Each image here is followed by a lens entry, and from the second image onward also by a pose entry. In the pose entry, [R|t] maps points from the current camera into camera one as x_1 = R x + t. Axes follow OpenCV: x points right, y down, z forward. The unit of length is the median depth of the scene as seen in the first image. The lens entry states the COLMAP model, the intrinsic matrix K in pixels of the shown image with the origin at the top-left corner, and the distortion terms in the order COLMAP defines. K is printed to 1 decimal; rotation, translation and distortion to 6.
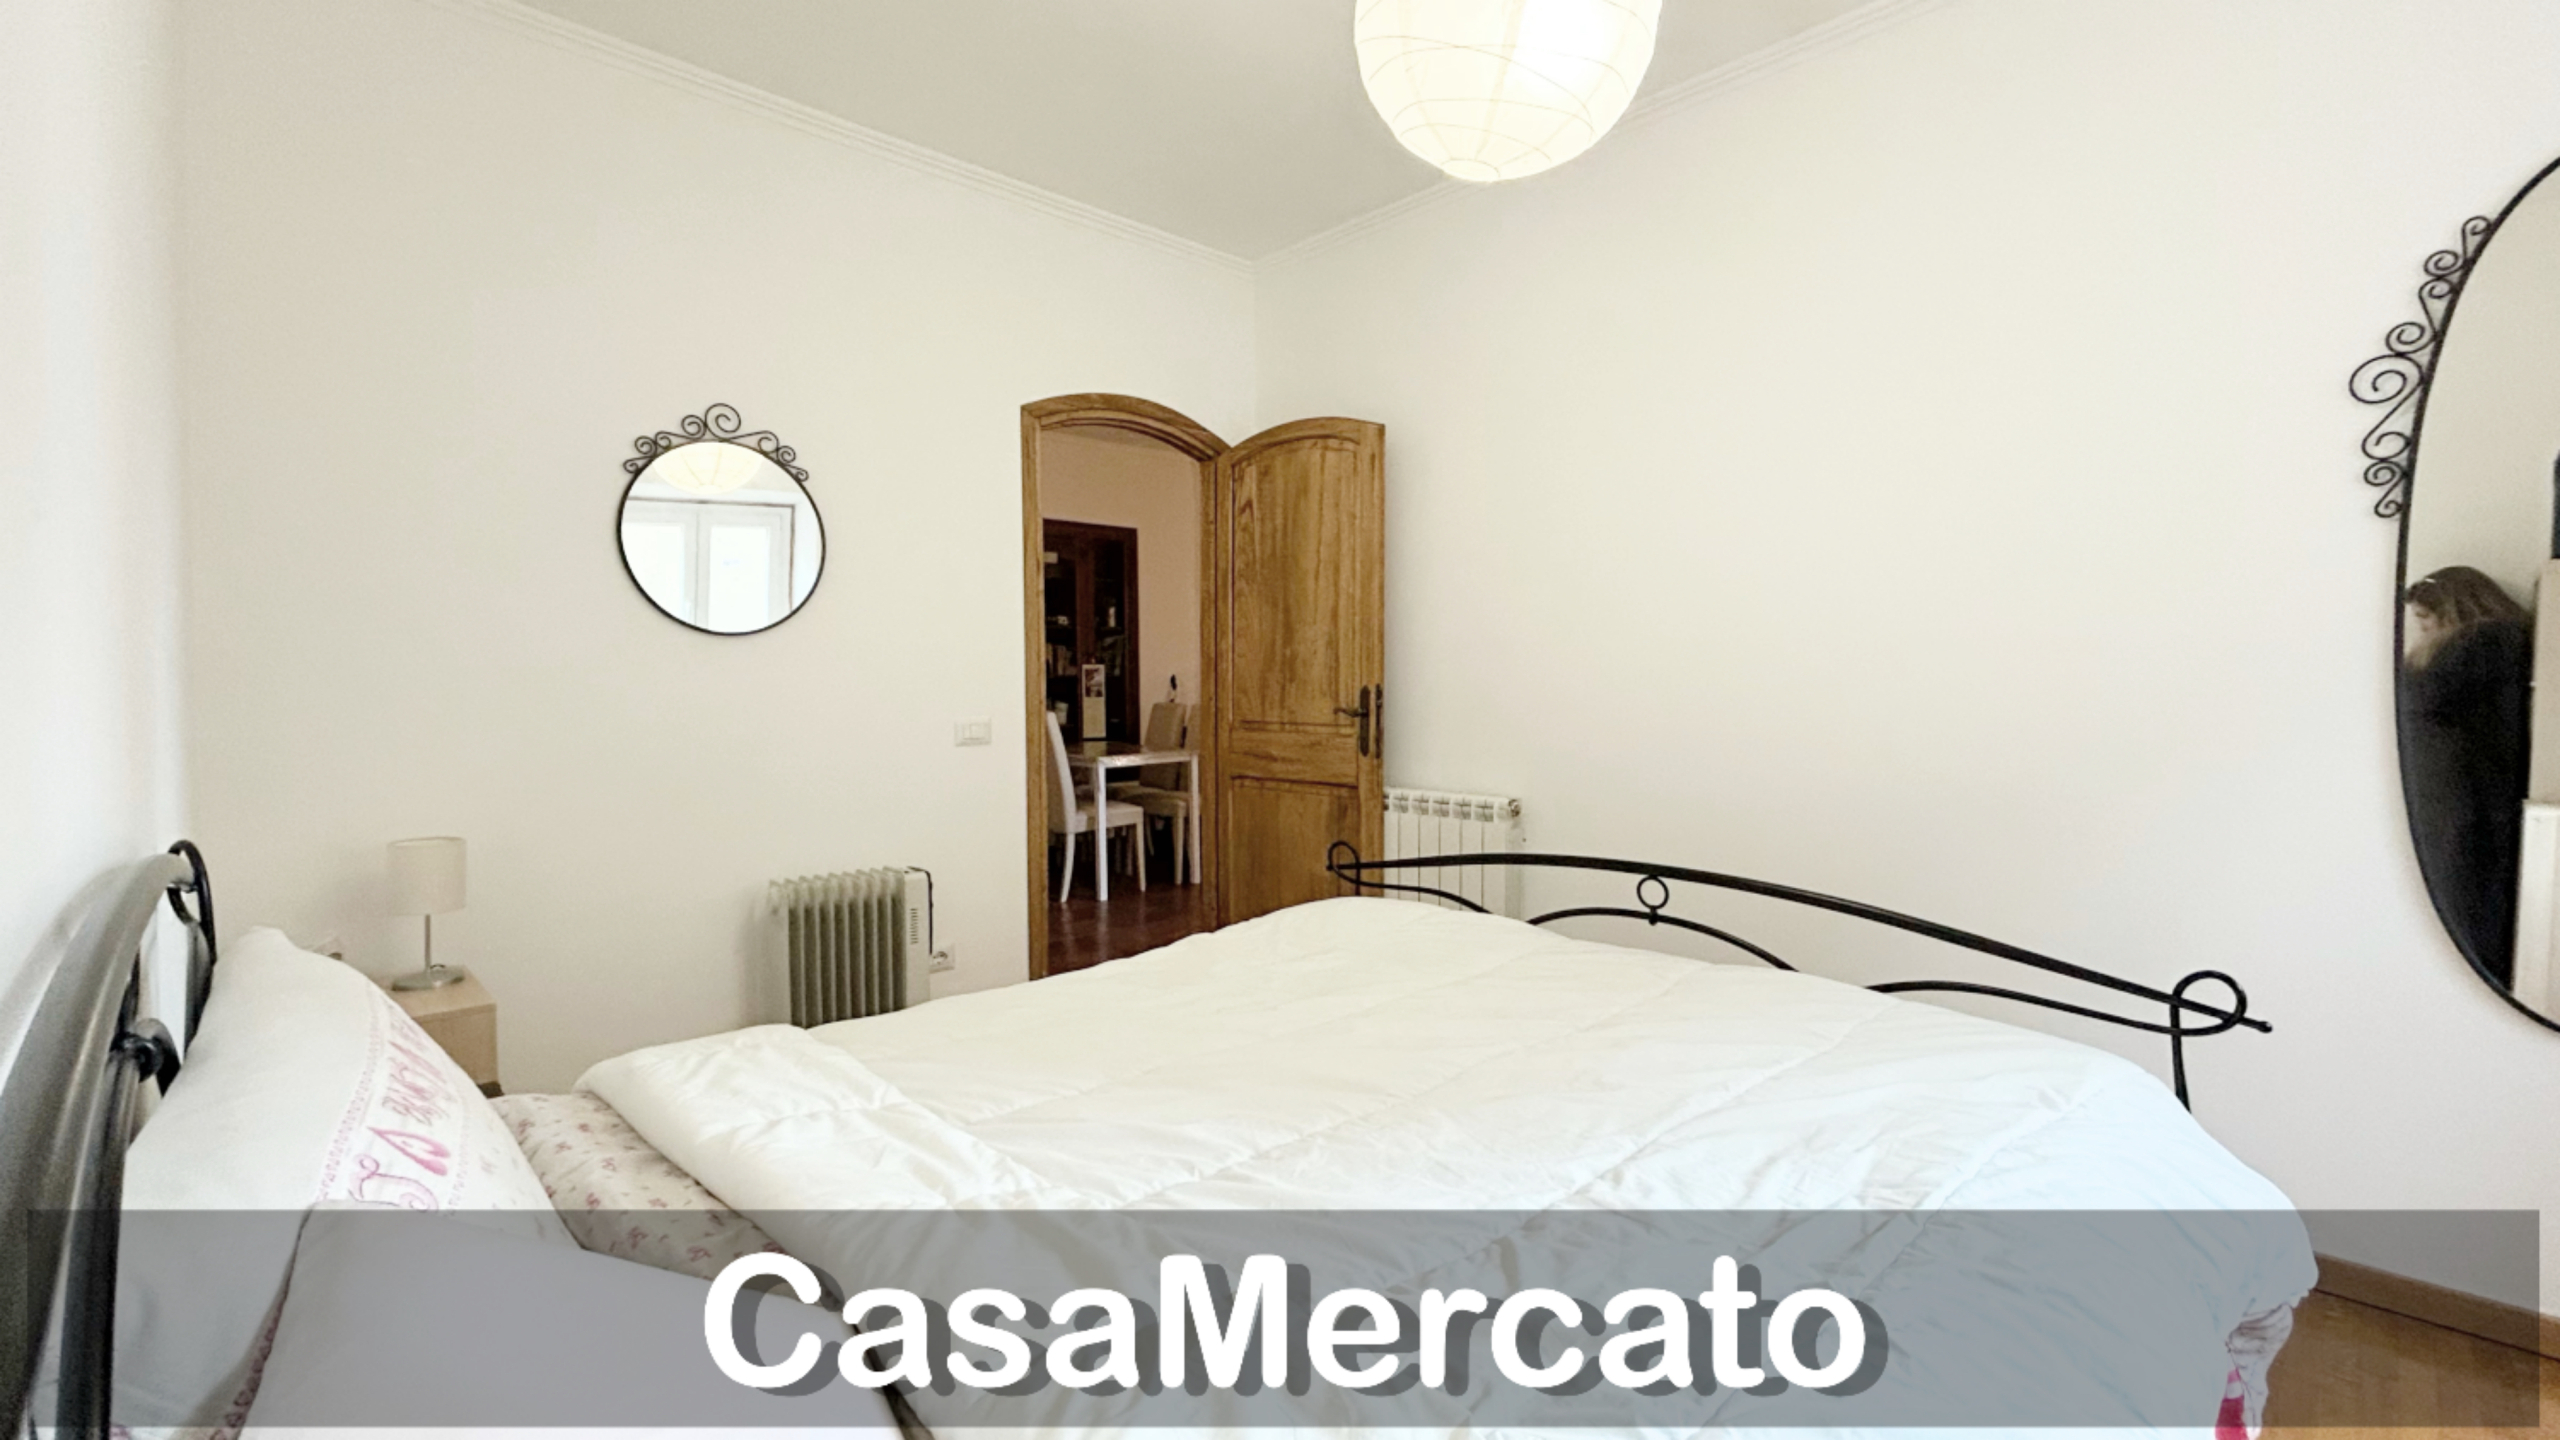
lens RADIAL K [[1031.0, 0, 1280.0], [0, 1031.0, 723.1], [0, 0, 1]] dist [0.000914, -0.000040]
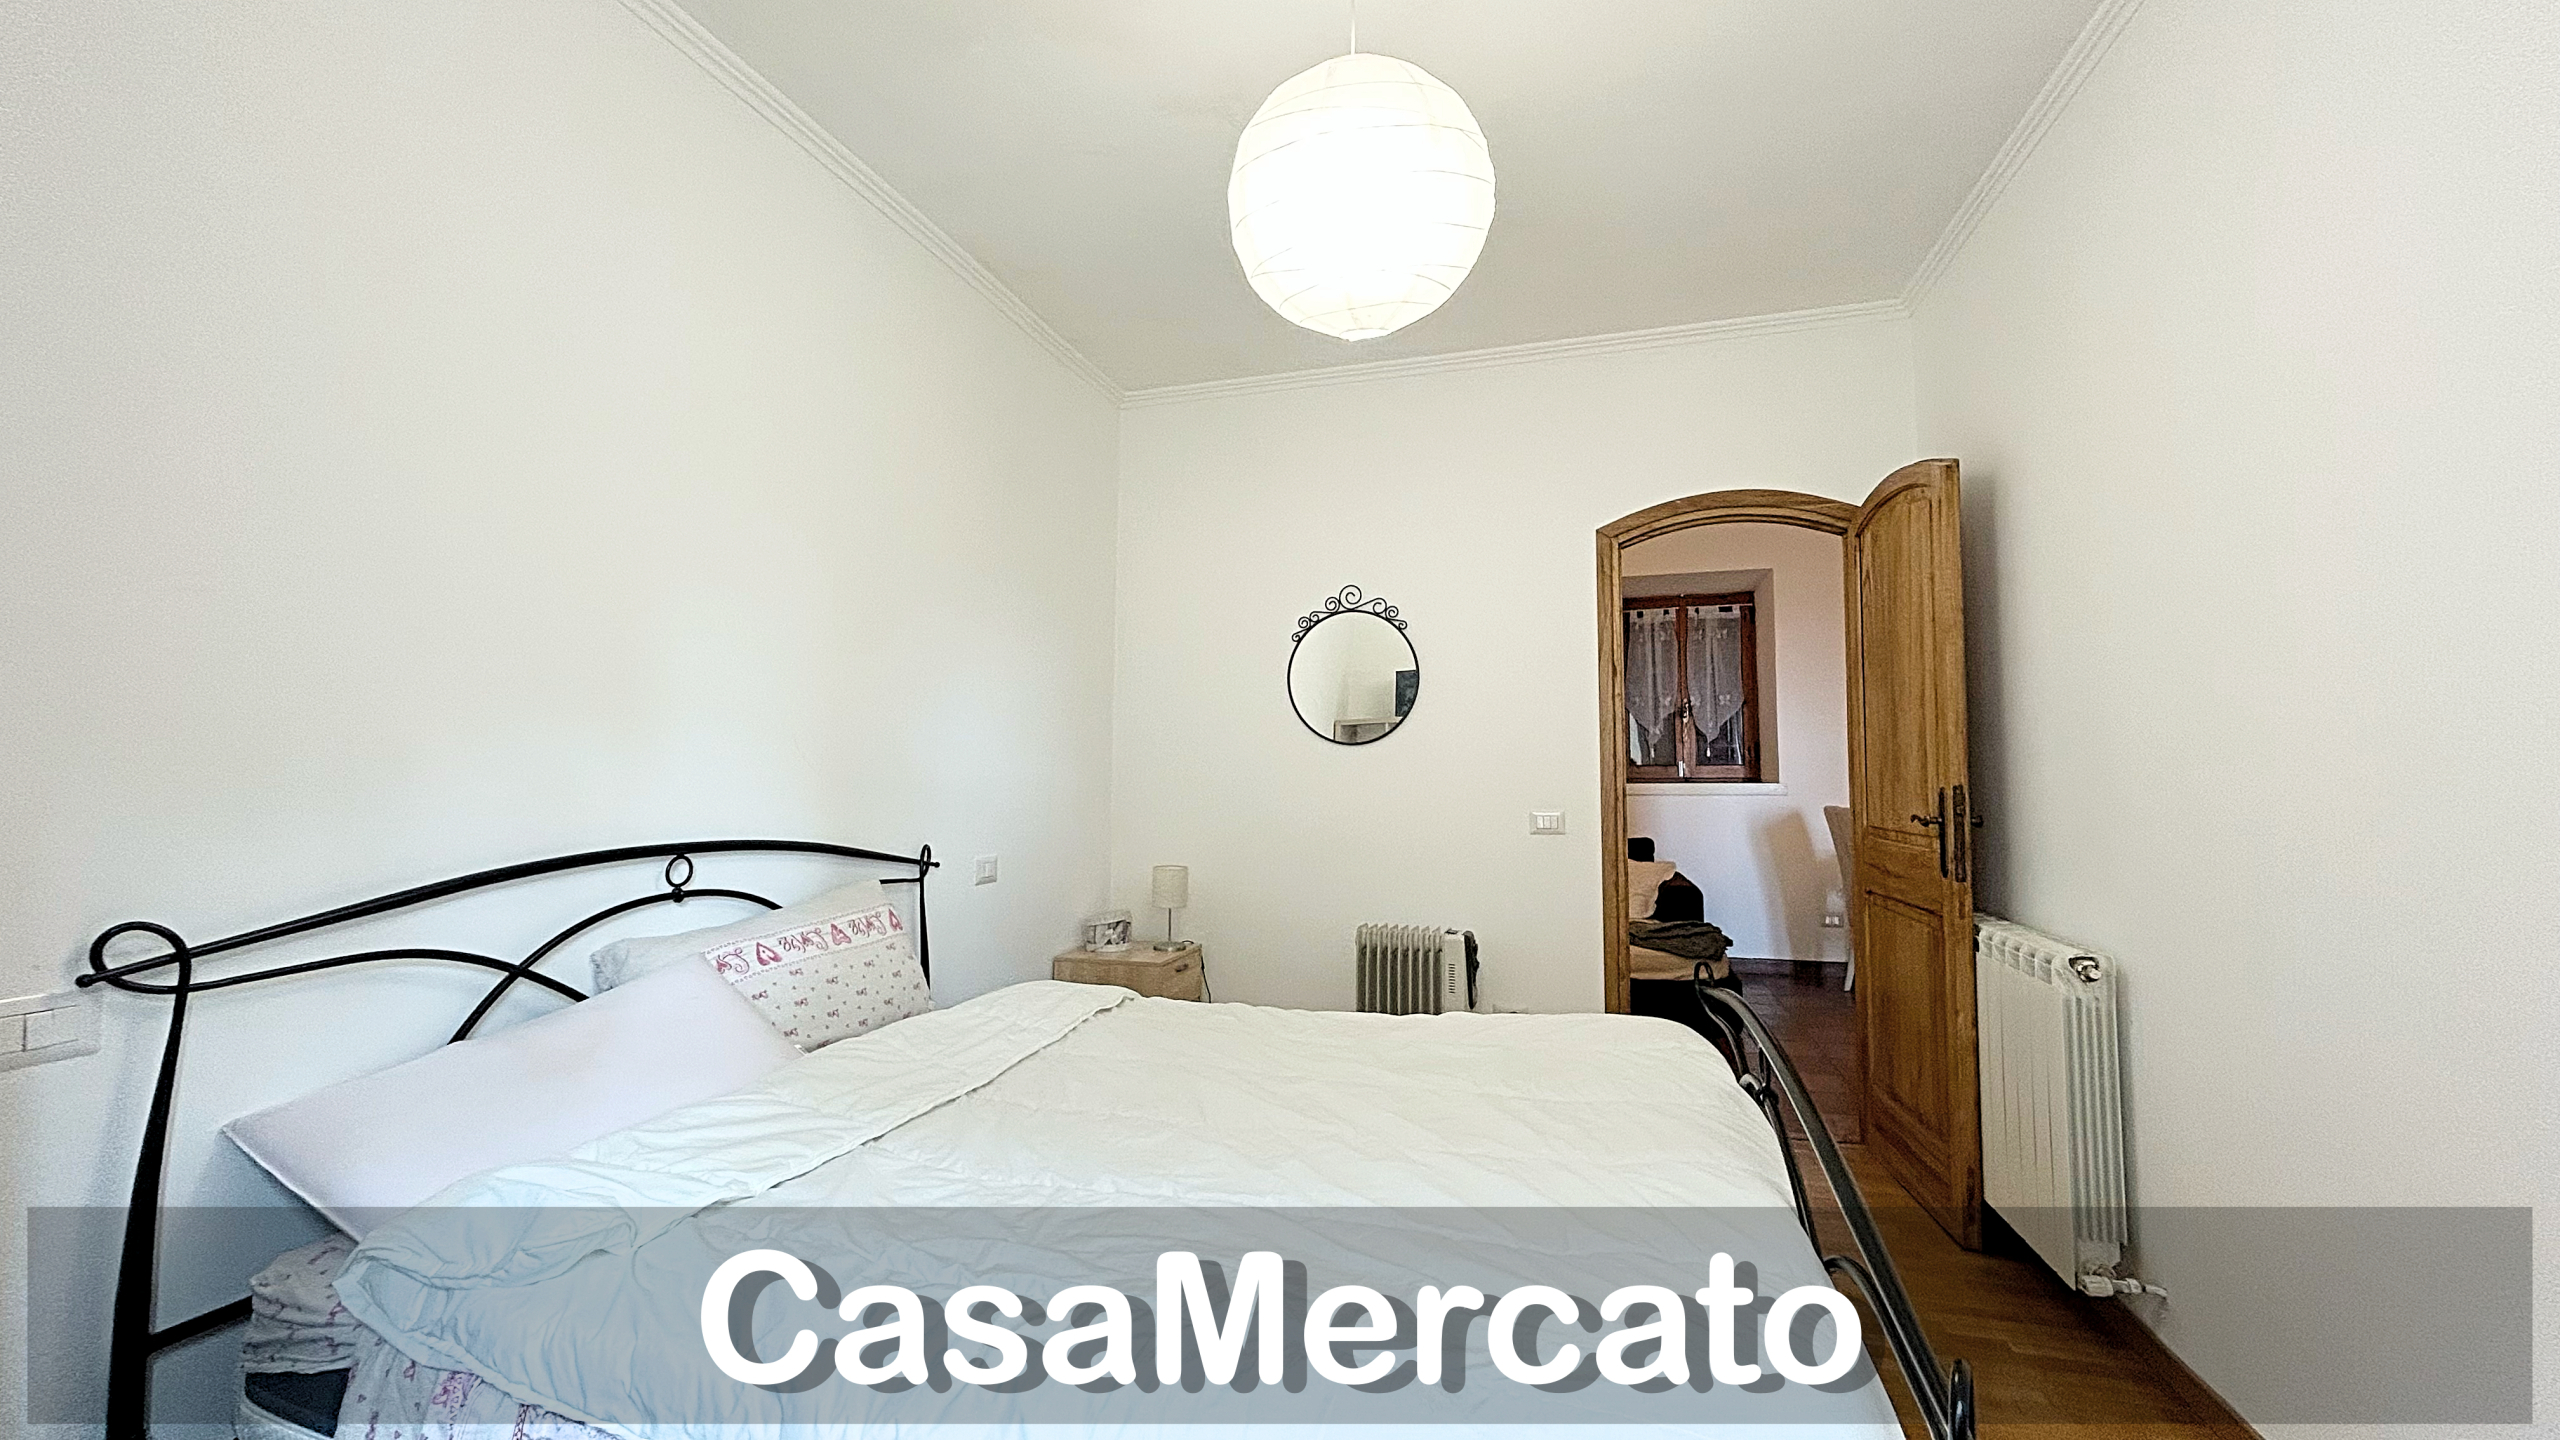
lens RADIAL K [[1031.0, 0, 1280.0], [0, 1031.0, 723.1], [0, 0, 1]] dist [0.000914, -0.000040]
pose [[0.509308, -0.041857, -0.859566, 0.606548], [-0.039918, 0.996592, -0.072181, -0.009264], [0.859658, 0.071074, 0.505901, 0.189988]]
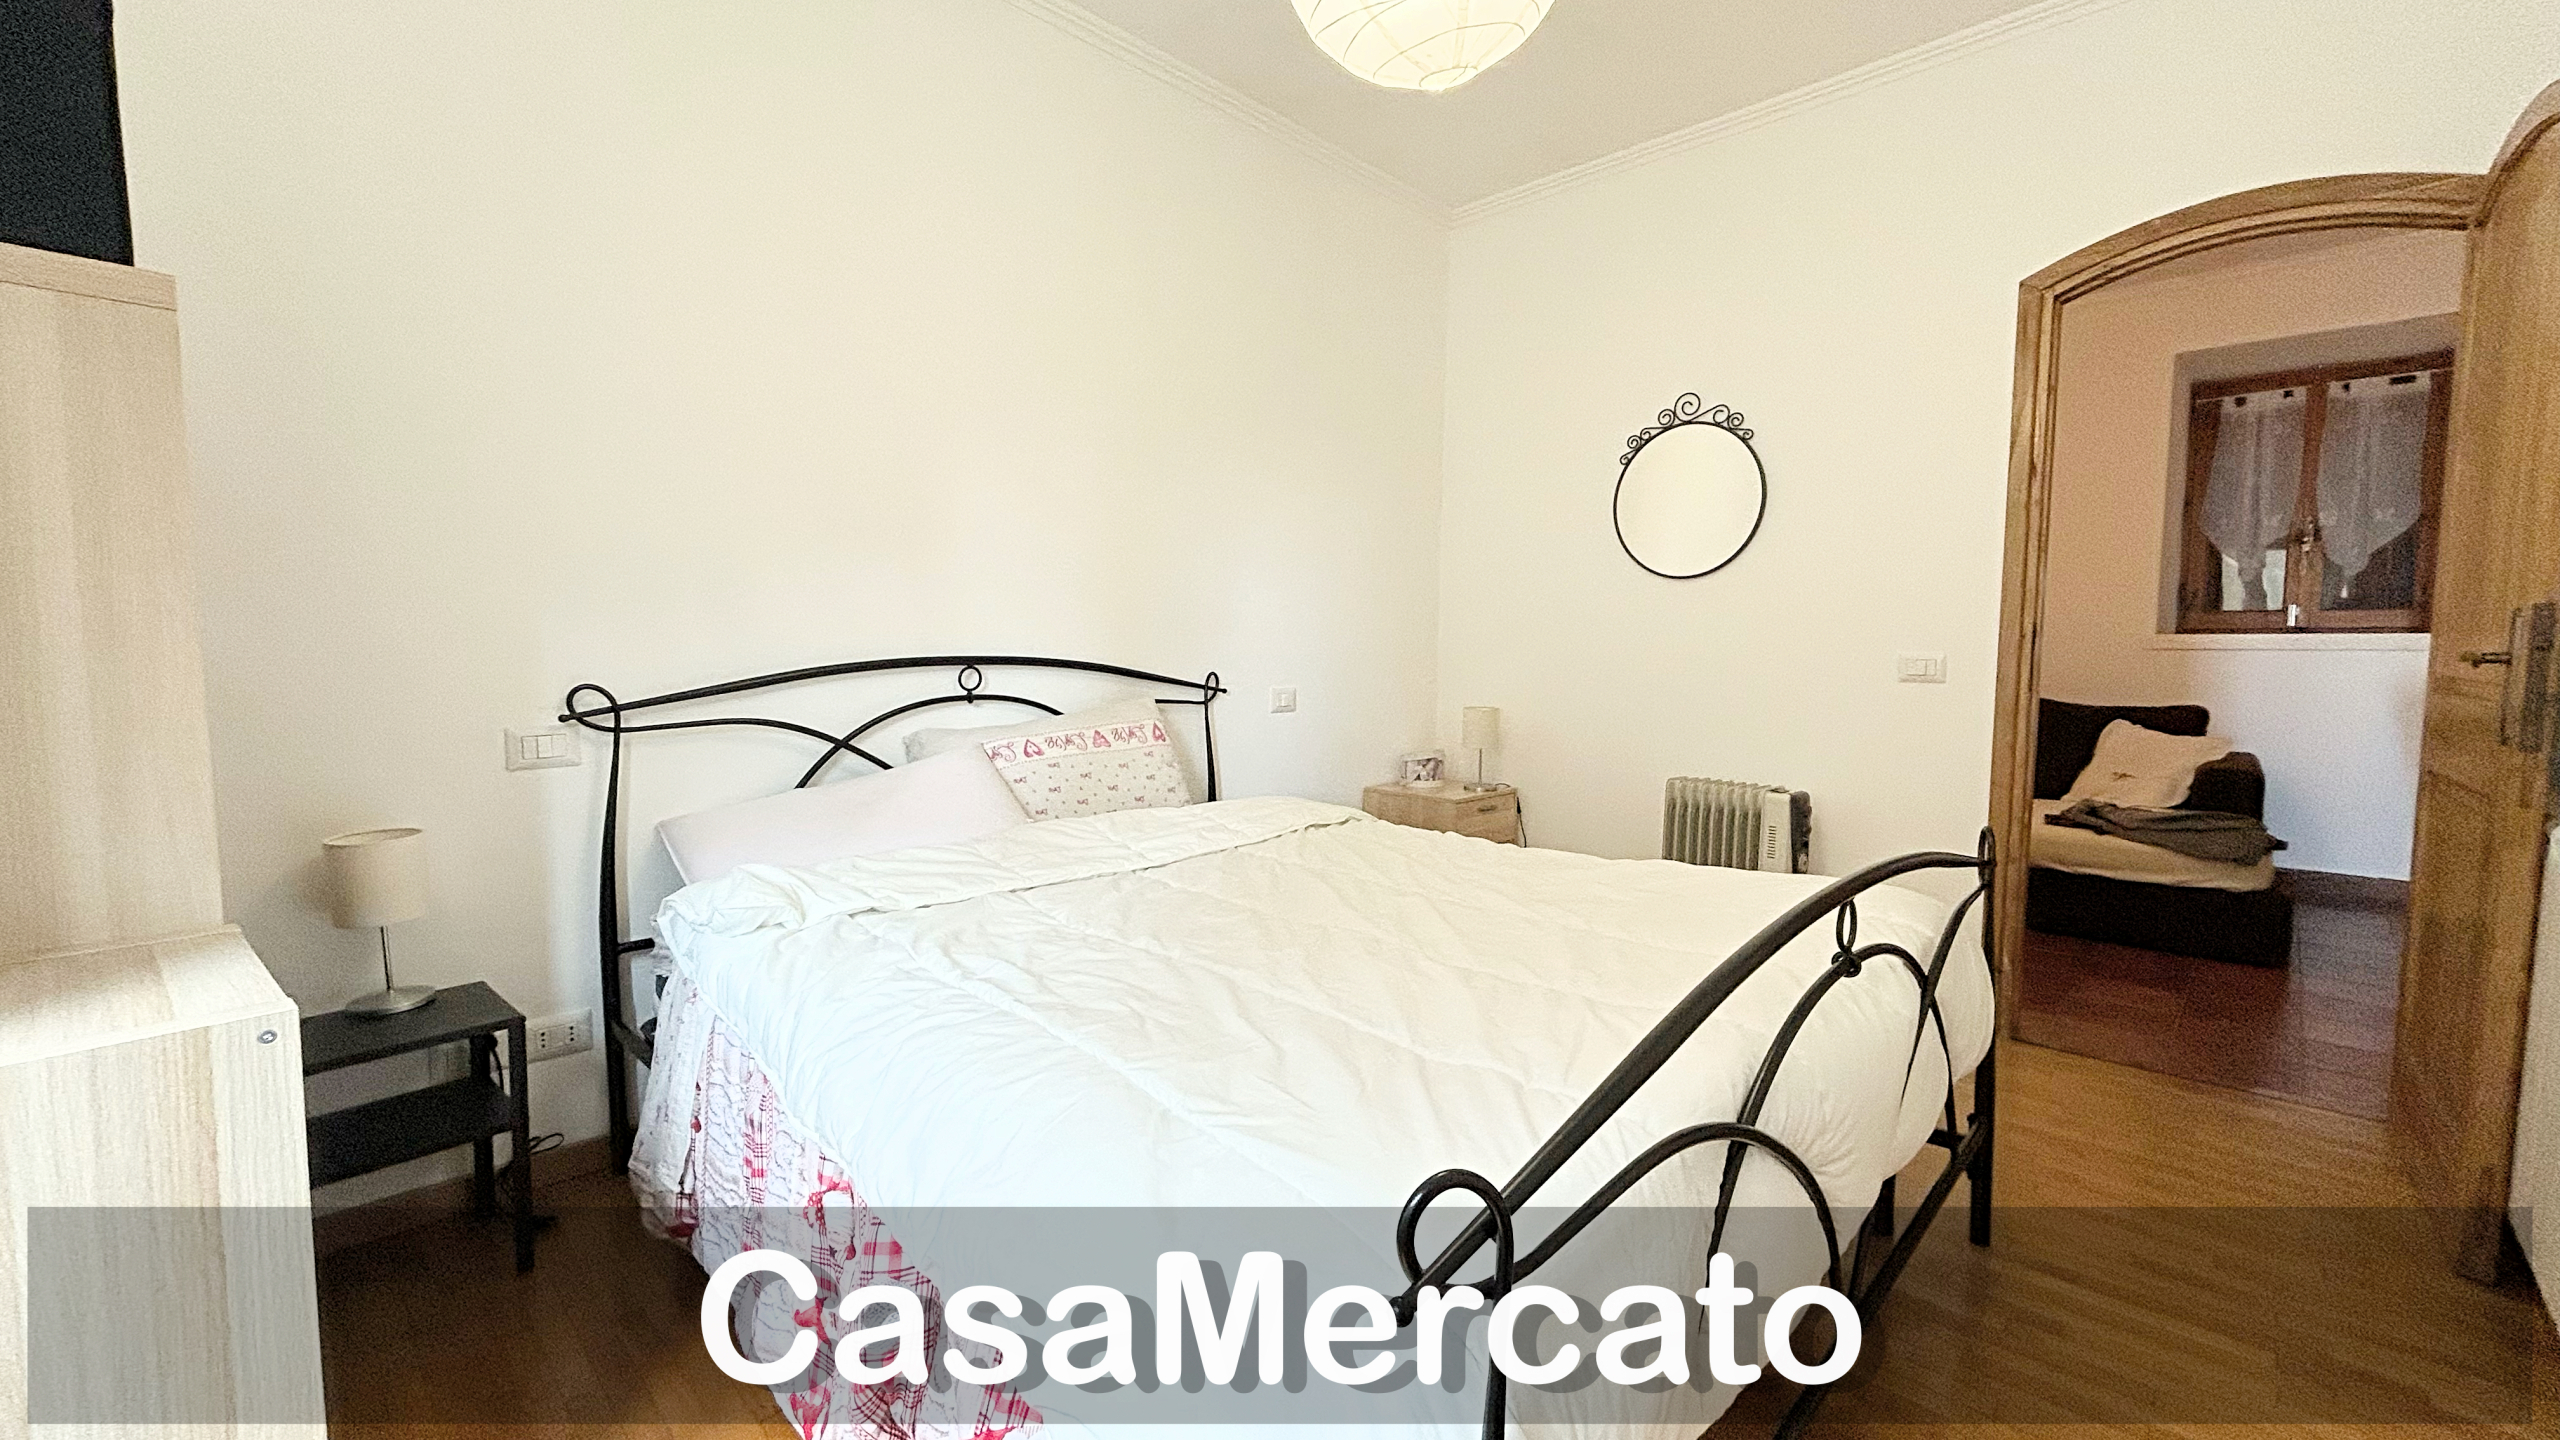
lens RADIAL K [[1035.2, 0, 1280.0], [0, 1035.2, 720.0], [0, 0, 1]] dist [-0.000608, 0.000048]
pose [[0.048144, 0.080059, -0.995627, 0.682568], [-0.050335, 0.995711, 0.077632, 0.012386], [0.997571, 0.046377, 0.051967, 0.435216]]
